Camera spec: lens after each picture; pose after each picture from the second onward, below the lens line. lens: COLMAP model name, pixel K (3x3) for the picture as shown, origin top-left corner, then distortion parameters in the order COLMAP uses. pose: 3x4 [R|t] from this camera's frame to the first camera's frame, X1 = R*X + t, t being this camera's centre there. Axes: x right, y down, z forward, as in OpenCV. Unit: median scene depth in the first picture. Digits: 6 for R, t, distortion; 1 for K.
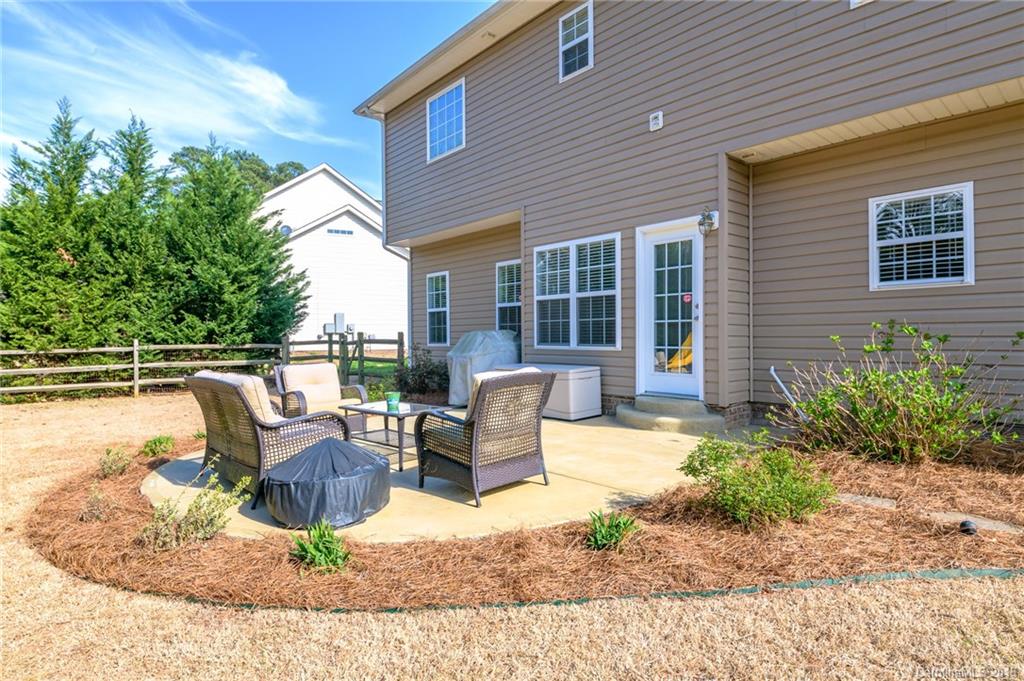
lens RADIAL K [[566.0, 0, 489.2], [0, 566.0, 344.7], [0, 0, 1]] dist [0.002029, -0.001510]
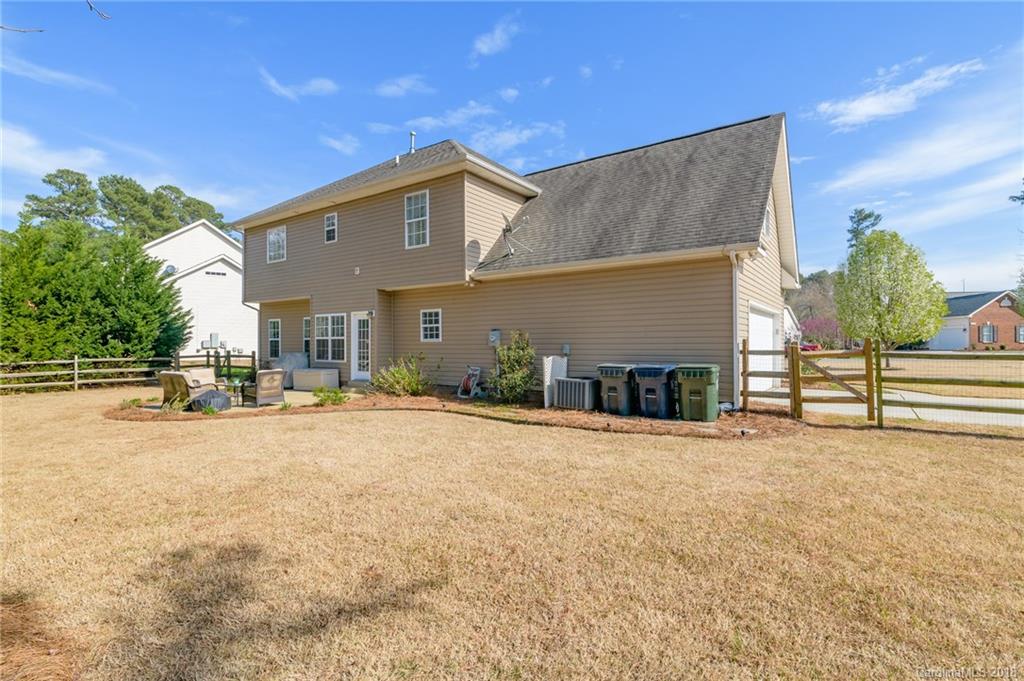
lens RADIAL K [[499.4, 0, 512.0], [0, 499.4, 340.5], [0, 0, 1]] dist [-0.027189, -0.000729]
pose [[0.959974, 0.005317, 0.280038, 0.181137], [0.000962, 0.999751, -0.022278, -0.019895], [-0.280087, 0.021656, 0.959730, -0.693632]]
